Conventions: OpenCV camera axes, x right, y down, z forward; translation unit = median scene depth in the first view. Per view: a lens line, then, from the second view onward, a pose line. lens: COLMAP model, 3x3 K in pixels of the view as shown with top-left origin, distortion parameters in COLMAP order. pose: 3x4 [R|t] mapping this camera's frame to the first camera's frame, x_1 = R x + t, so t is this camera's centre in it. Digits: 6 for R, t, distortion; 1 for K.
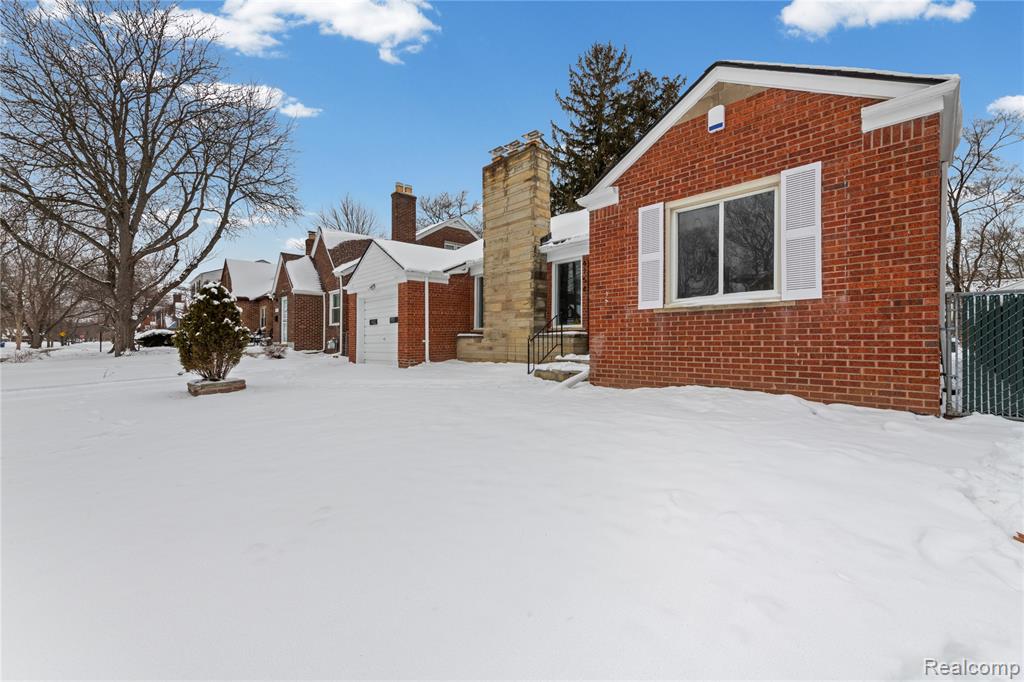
lens RADIAL K [[406.9, 0, 509.6], [0, 406.9, 338.9], [0, 0, 1]] dist [0.000509, 0.000439]
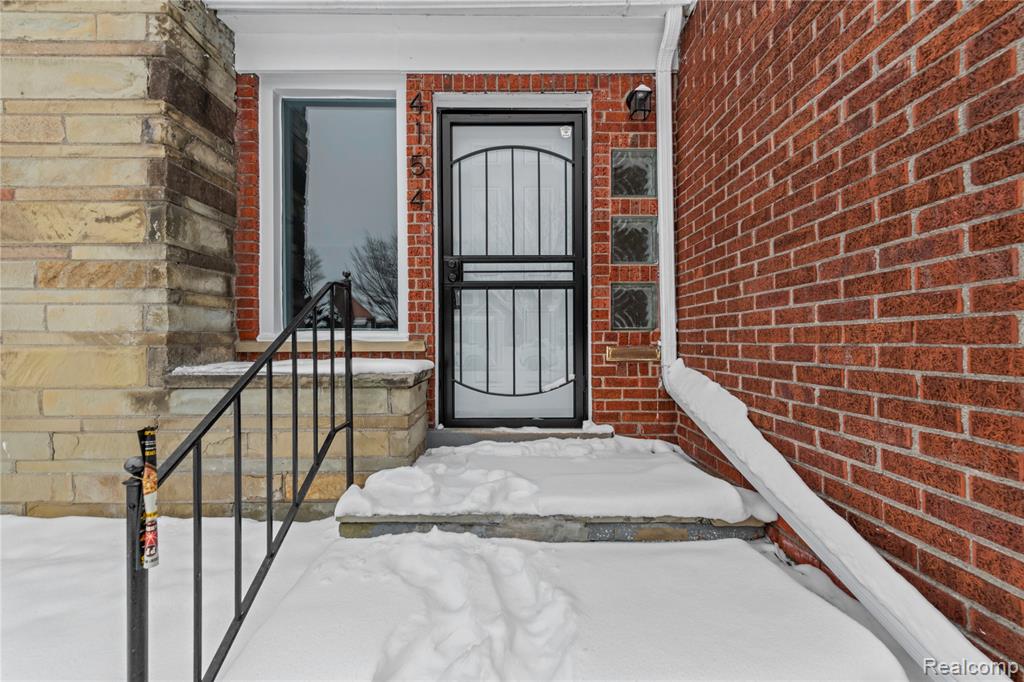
lens RADIAL K [[406.9, 0, 515.2], [0, 406.9, 347.8], [0, 0, 1]] dist [0.000509, 0.000439]
pose [[0.689624, -0.006041, 0.724142, 0.030757], [0.001855, 0.999977, 0.006575, -0.024226], [-0.724165, -0.003191, 0.689620, 0.720771]]
